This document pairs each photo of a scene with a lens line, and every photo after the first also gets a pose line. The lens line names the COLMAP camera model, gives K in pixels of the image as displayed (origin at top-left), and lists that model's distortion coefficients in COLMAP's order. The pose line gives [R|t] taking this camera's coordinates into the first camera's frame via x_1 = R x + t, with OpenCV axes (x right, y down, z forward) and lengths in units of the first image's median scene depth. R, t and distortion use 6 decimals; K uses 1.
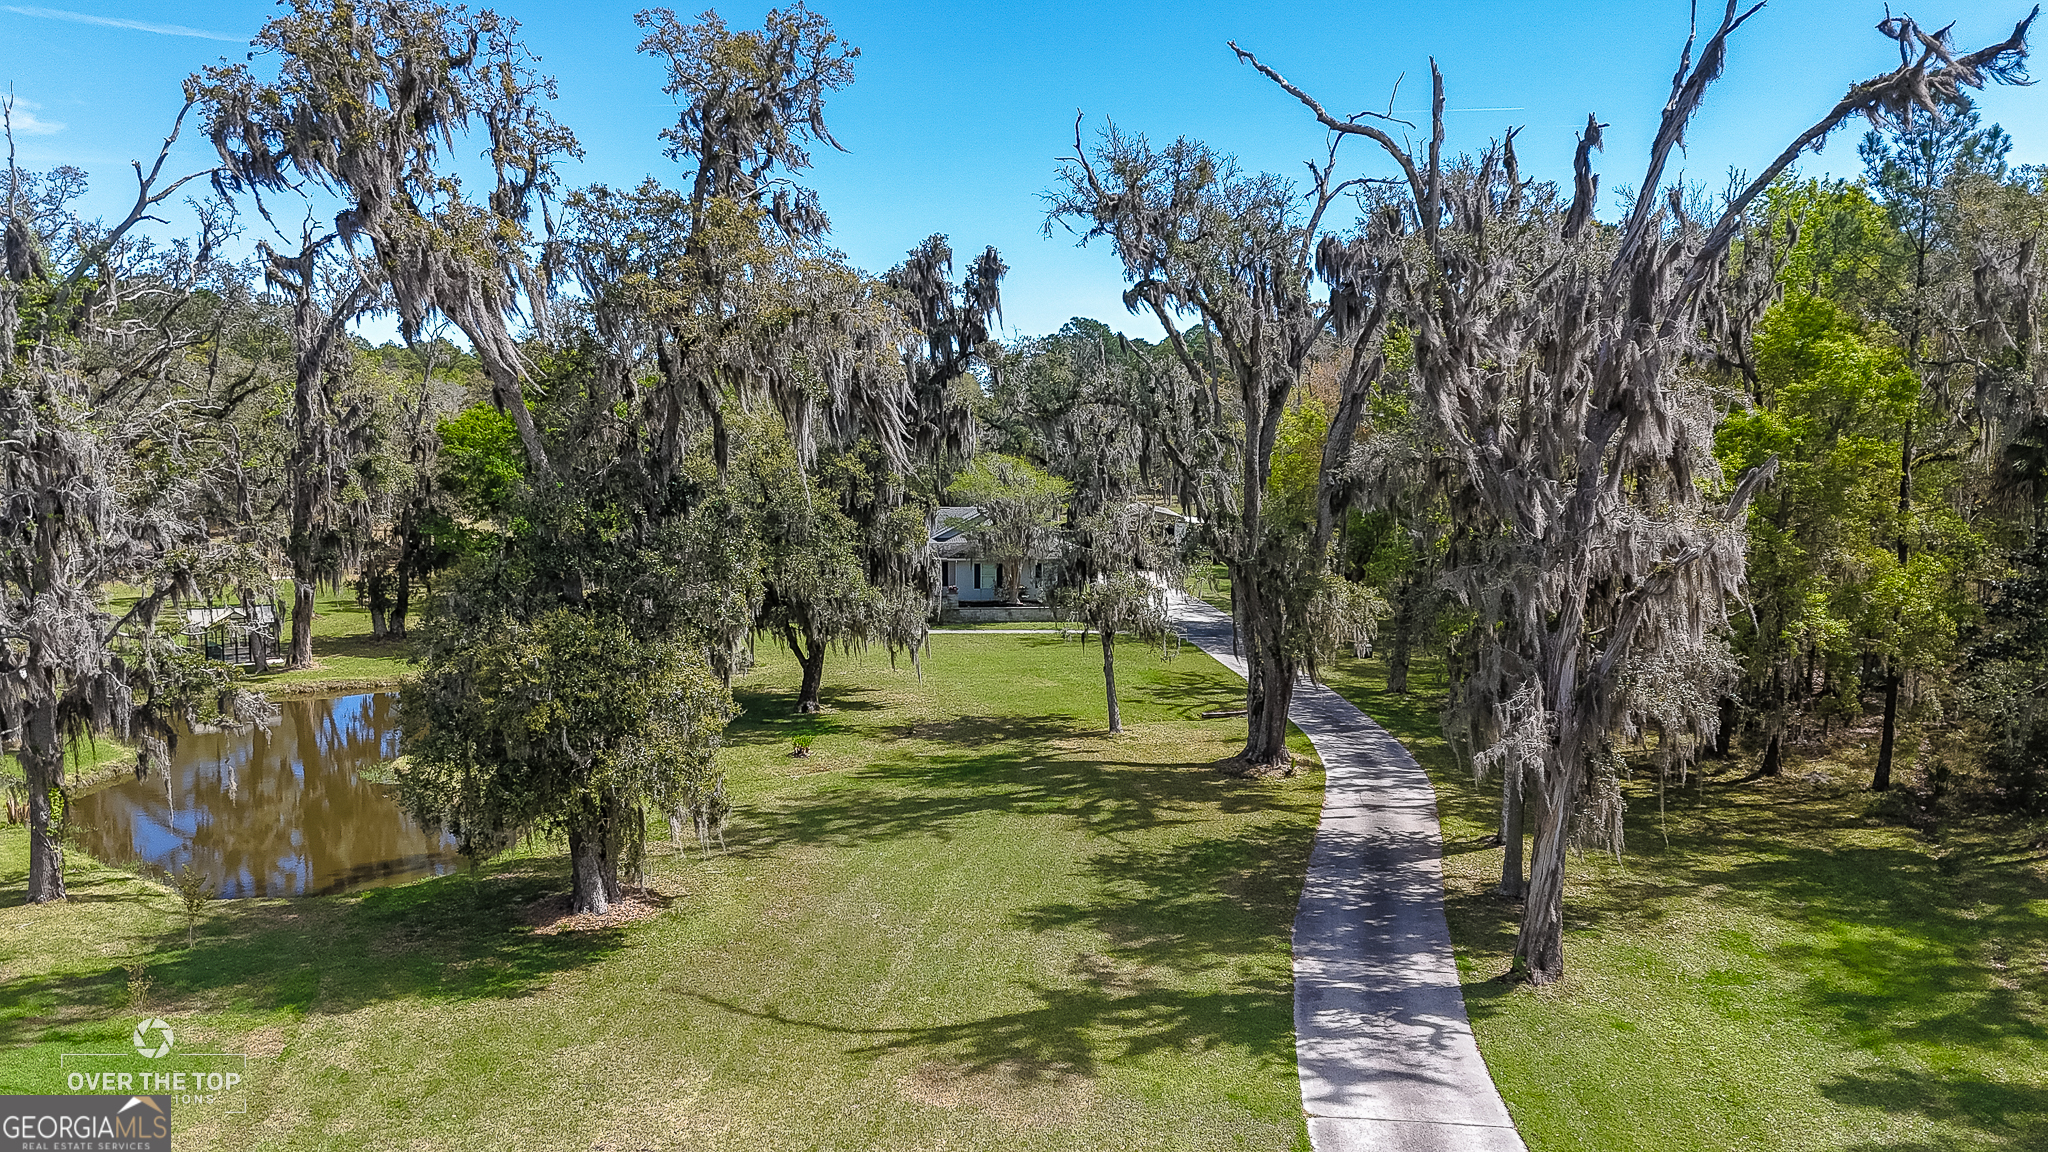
lens RADIAL K [[1559.9, 0, 1006.5], [0, 1559.9, 591.6], [0, 0, 1]] dist [0.031862, -0.020943]
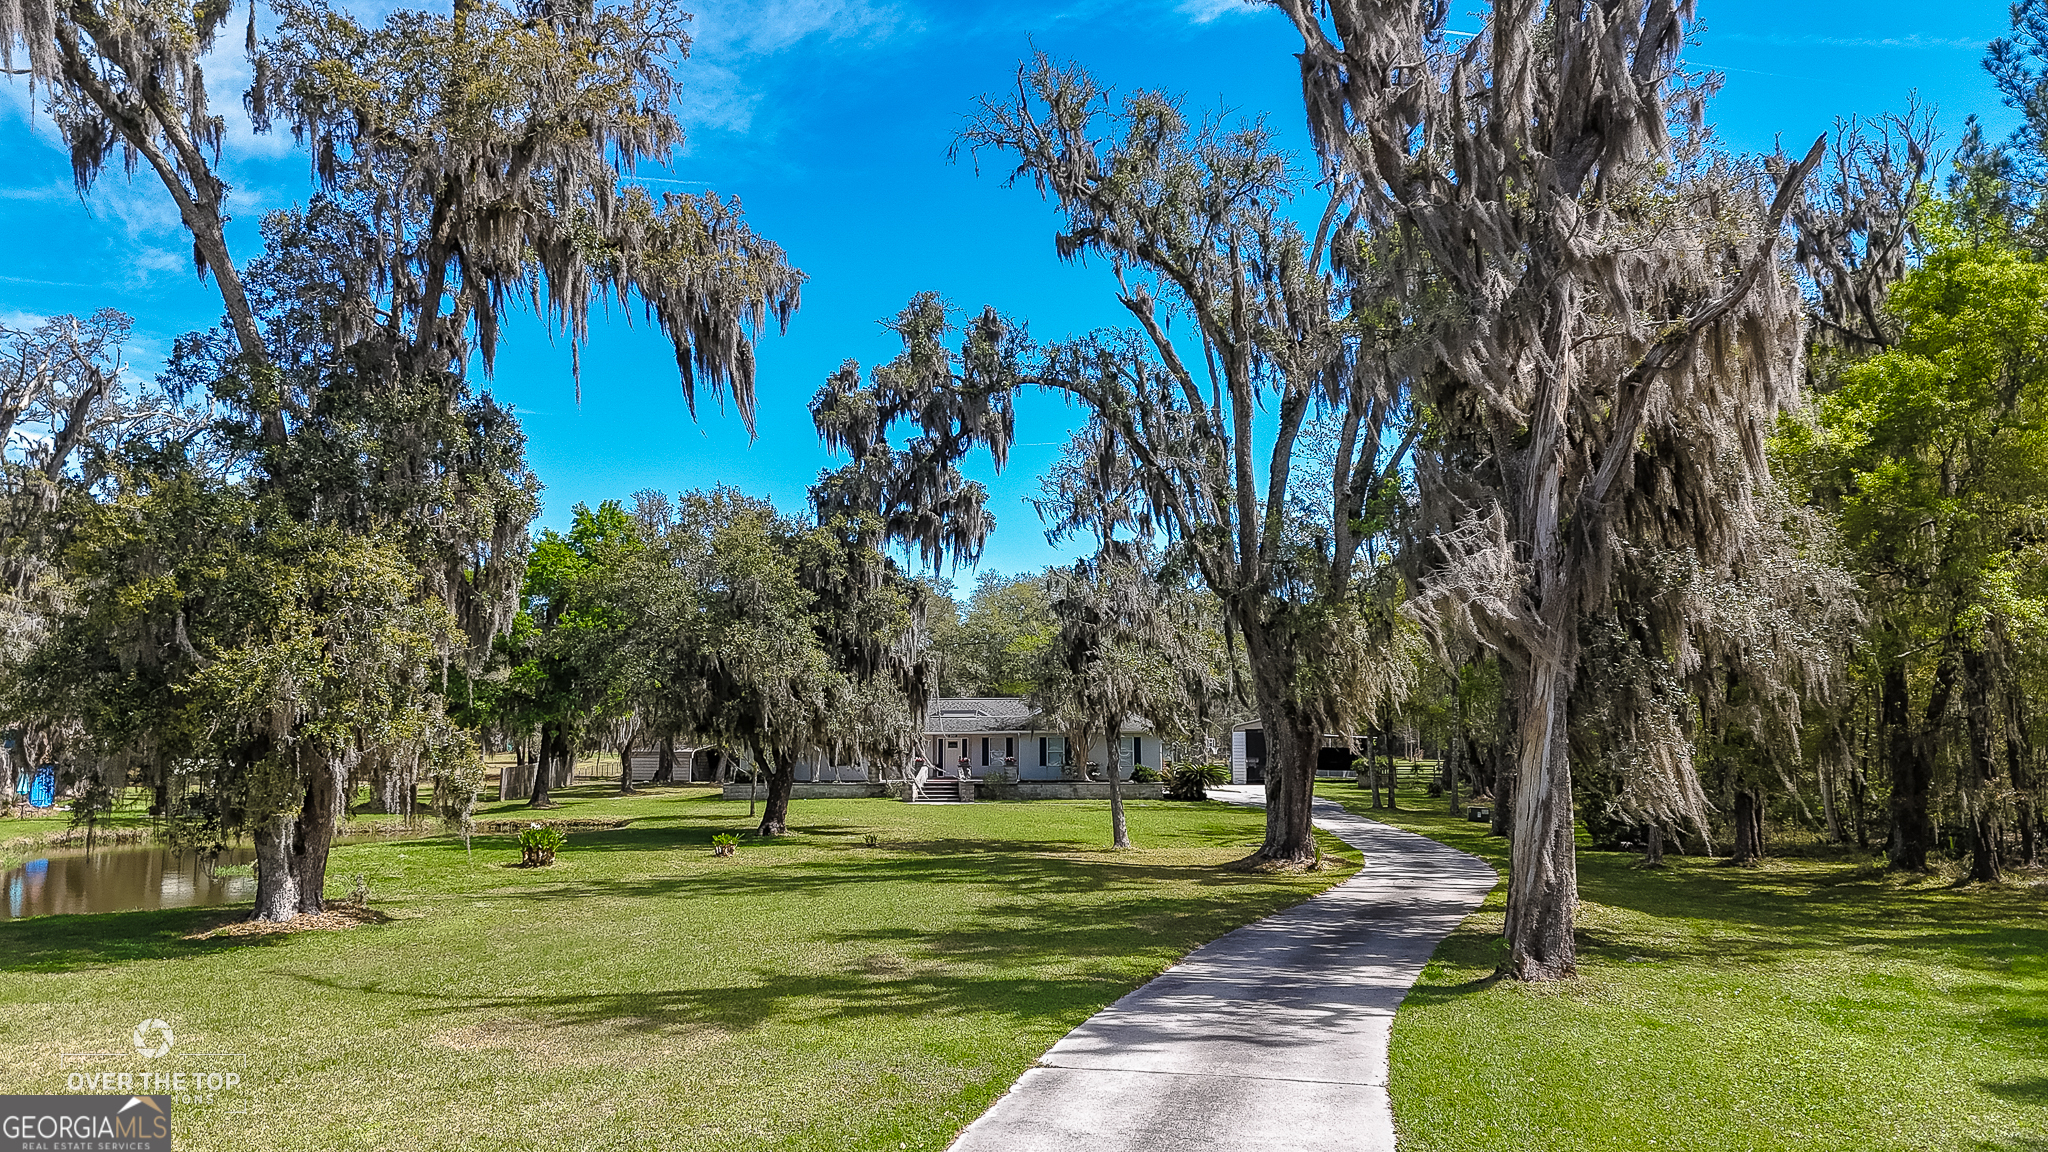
lens RADIAL K [[1559.9, 0, 1006.6], [0, 1559.9, 577.9], [0, 0, 1]] dist [0.031862, -0.020943]
pose [[0.991469, -0.014830, -0.129495, 0.129285], [-0.013341, 0.976741, -0.214007, 0.139932], [0.129657, 0.213909, 0.968211, 0.194242]]
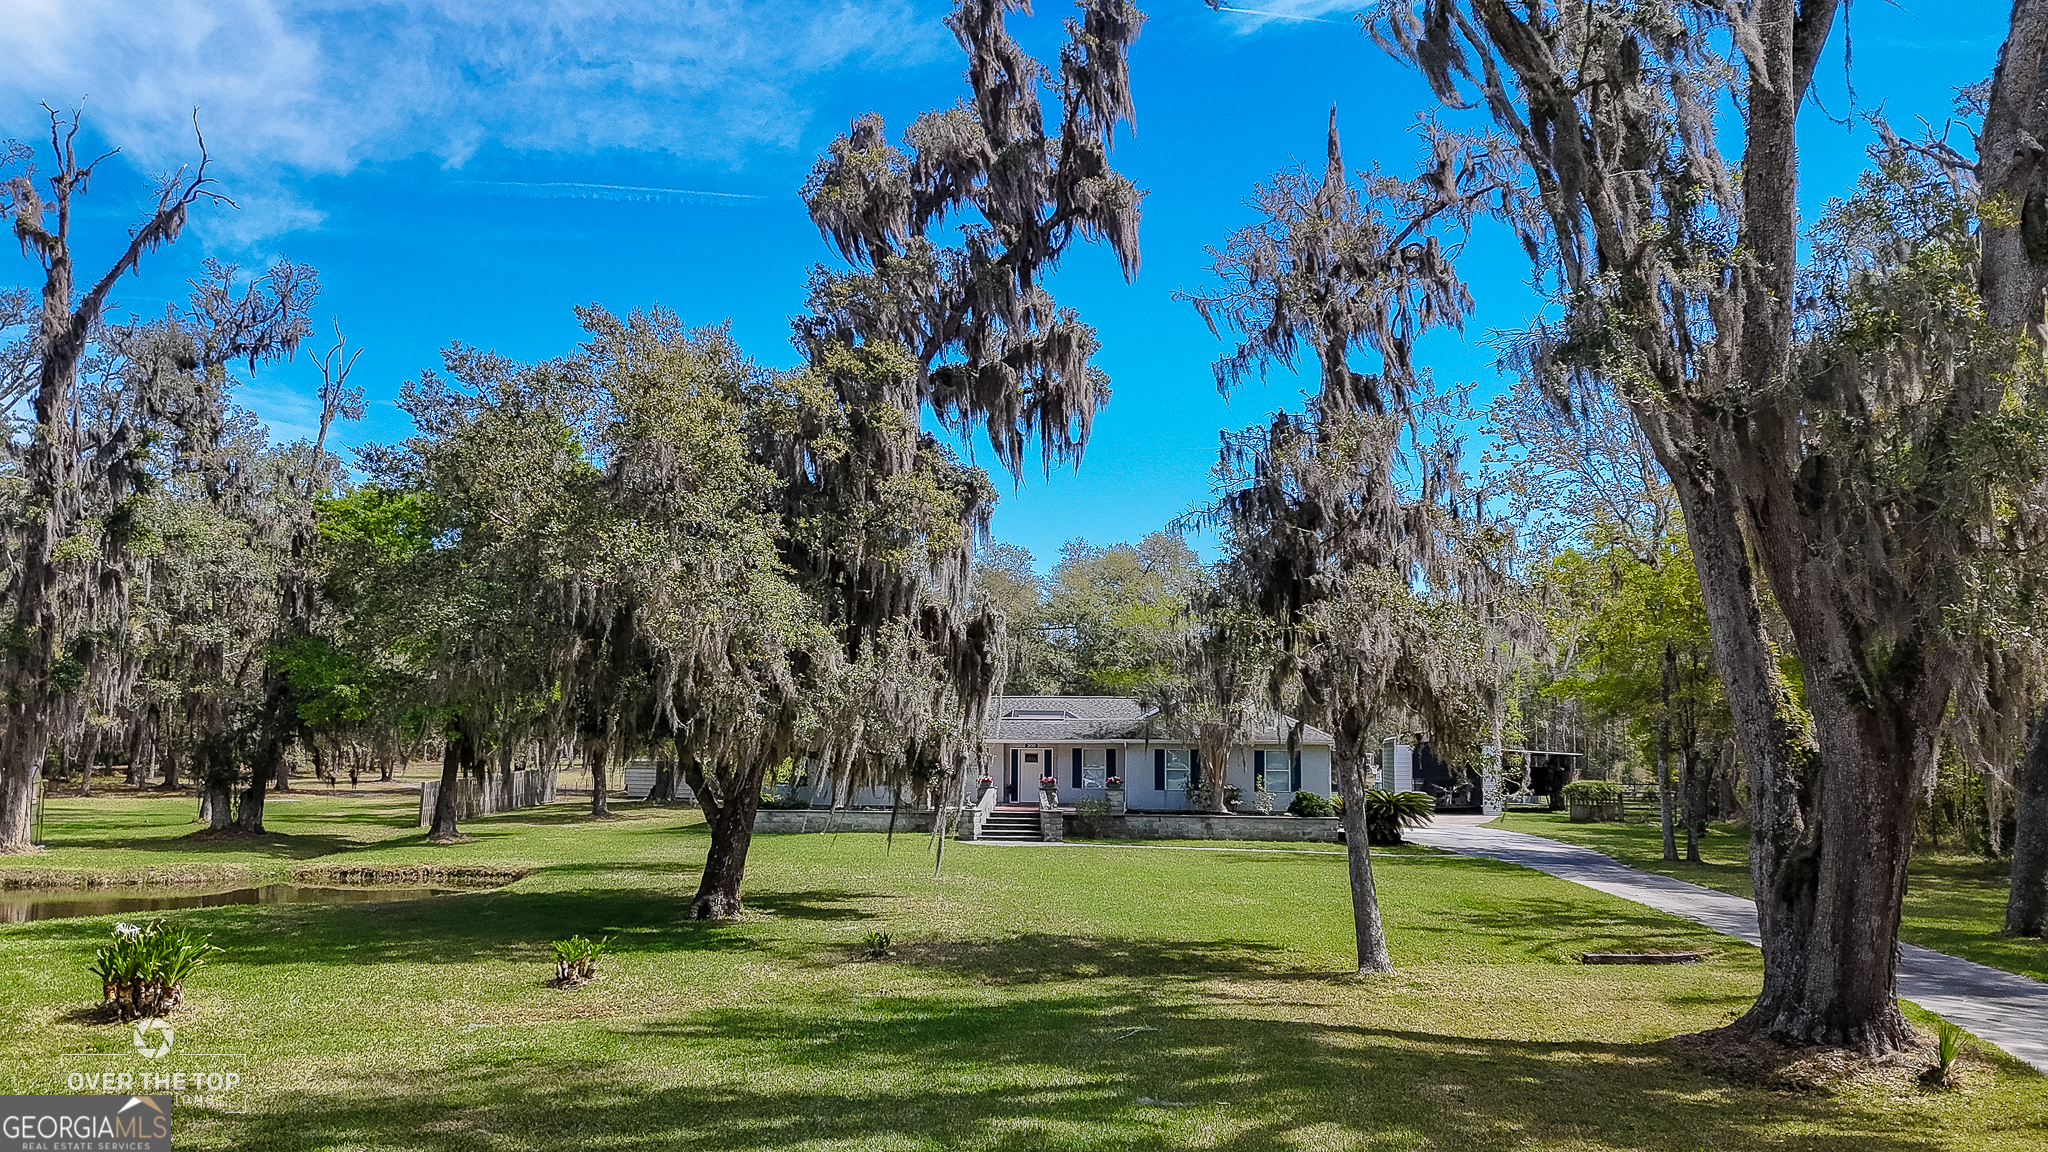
lens RADIAL K [[1559.9, 0, 1010.5], [0, 1559.9, 639.3], [0, 0, 1]] dist [0.031862, -0.020943]
pose [[0.984628, -0.001660, -0.174655, 0.052867], [-0.030561, 0.982892, -0.181628, 0.090006], [0.171969, 0.184173, 0.967733, 0.628928]]
